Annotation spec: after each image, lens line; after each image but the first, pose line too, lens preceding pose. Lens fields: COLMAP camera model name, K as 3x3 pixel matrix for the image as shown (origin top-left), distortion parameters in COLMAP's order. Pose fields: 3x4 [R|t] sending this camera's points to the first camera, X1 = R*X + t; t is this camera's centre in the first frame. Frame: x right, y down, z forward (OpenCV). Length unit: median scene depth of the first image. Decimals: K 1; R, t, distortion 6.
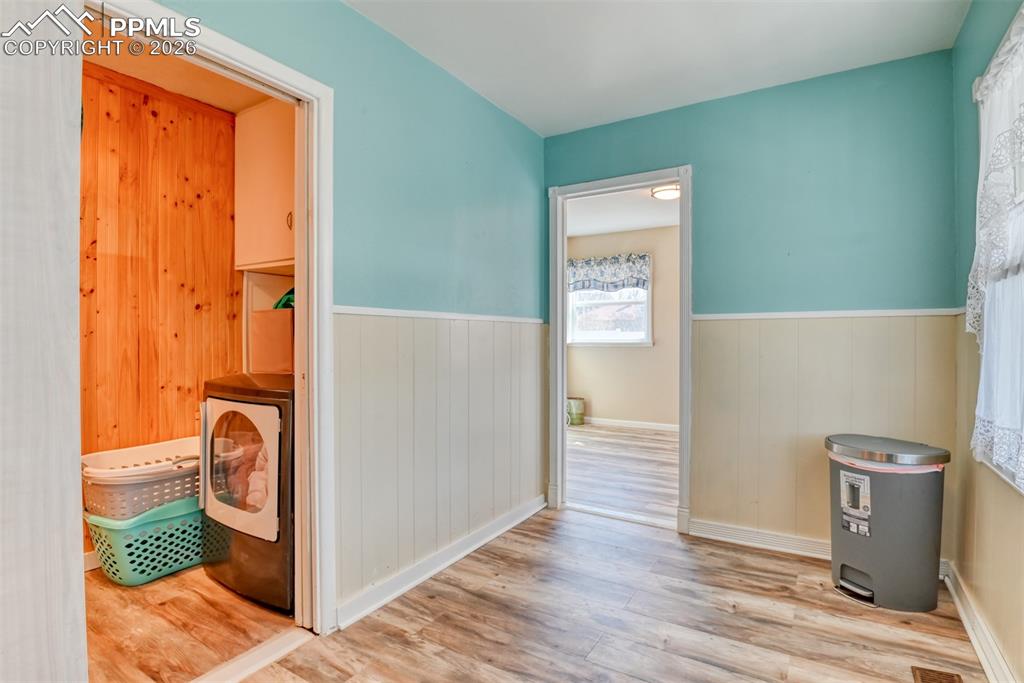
lens RADIAL K [[509.0, 0, 506.6], [0, 509.0, 342.6], [0, 0, 1]] dist [-0.026663, -0.001850]
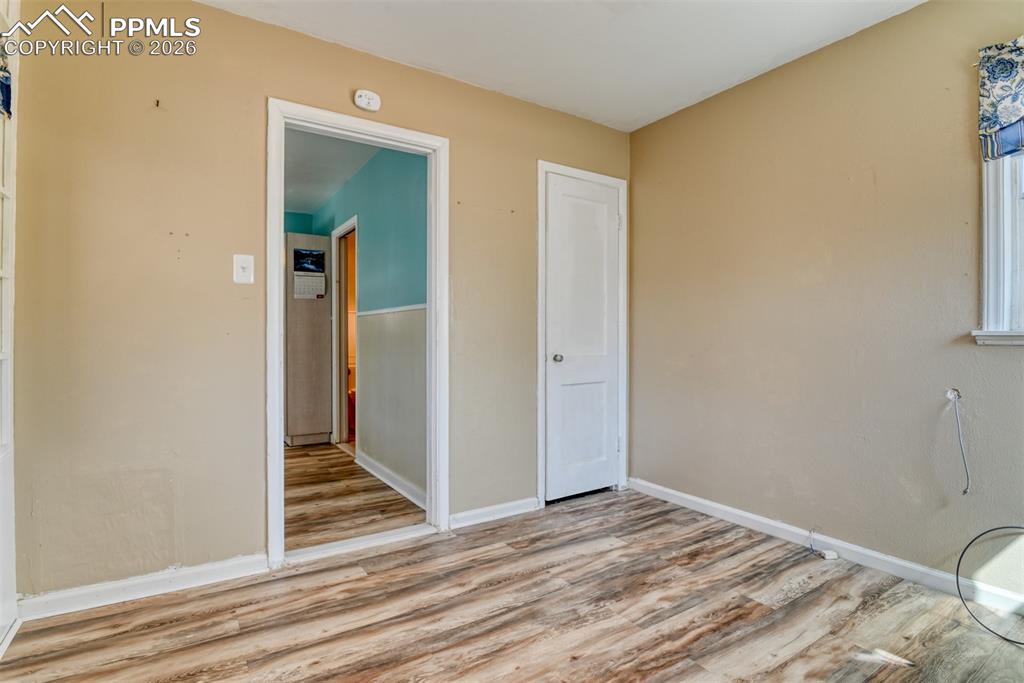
lens RADIAL K [[509.0, 0, 515.7], [0, 509.0, 343.6], [0, 0, 1]] dist [-0.026663, -0.001850]
pose [[-0.420010, 0.002287, -0.907517, 0.972222], [-0.011182, 0.999908, 0.007695, 0.025865], [0.907451, 0.013380, -0.419946, 1.803950]]
